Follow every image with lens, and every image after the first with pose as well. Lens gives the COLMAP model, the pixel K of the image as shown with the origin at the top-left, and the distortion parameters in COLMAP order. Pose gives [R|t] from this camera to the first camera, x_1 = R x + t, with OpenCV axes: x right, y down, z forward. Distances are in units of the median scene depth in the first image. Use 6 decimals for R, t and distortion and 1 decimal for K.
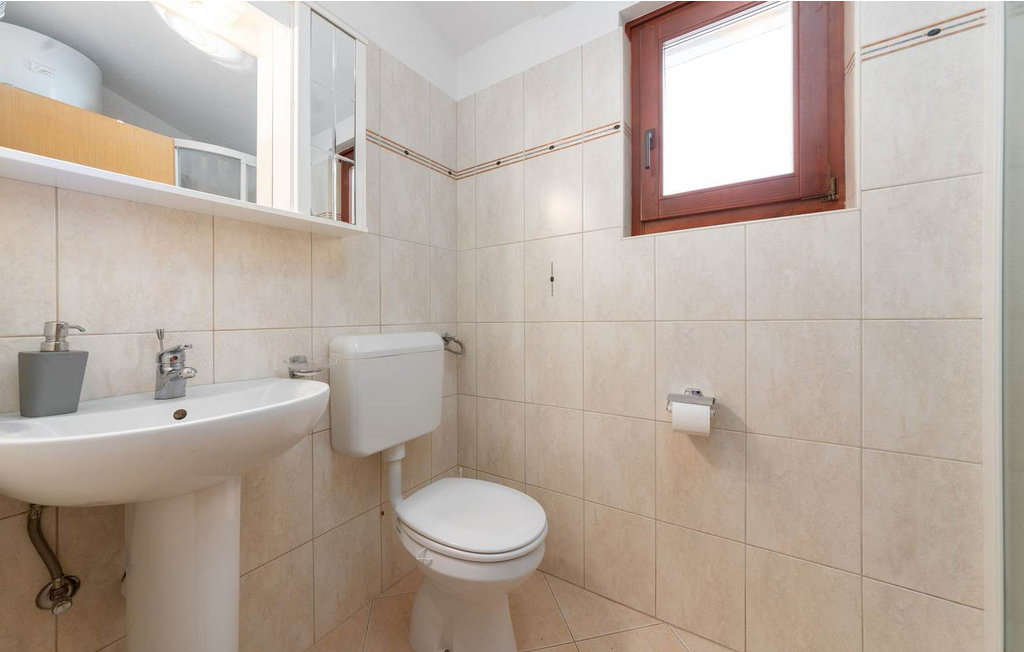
lens RADIAL K [[362.5, 0, 512.4], [0, 362.5, 319.6], [0, 0, 1]] dist [-0.001351, -0.000080]
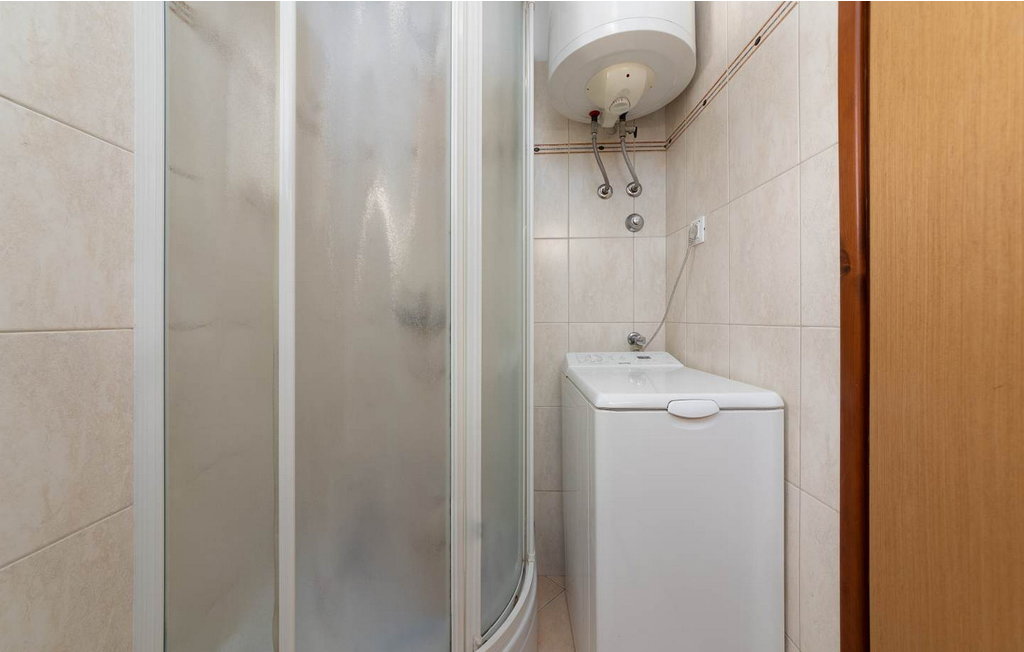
lens RADIAL K [[362.5, 0, 511.2], [0, 362.5, 322.6], [0, 0, 1]] dist [-0.001351, -0.000080]
pose [[-0.533618, 0.005401, 0.845709, 0.130827], [0.009501, 0.999955, -0.000392, -0.006803], [-0.845672, 0.007826, -0.533645, 0.683873]]
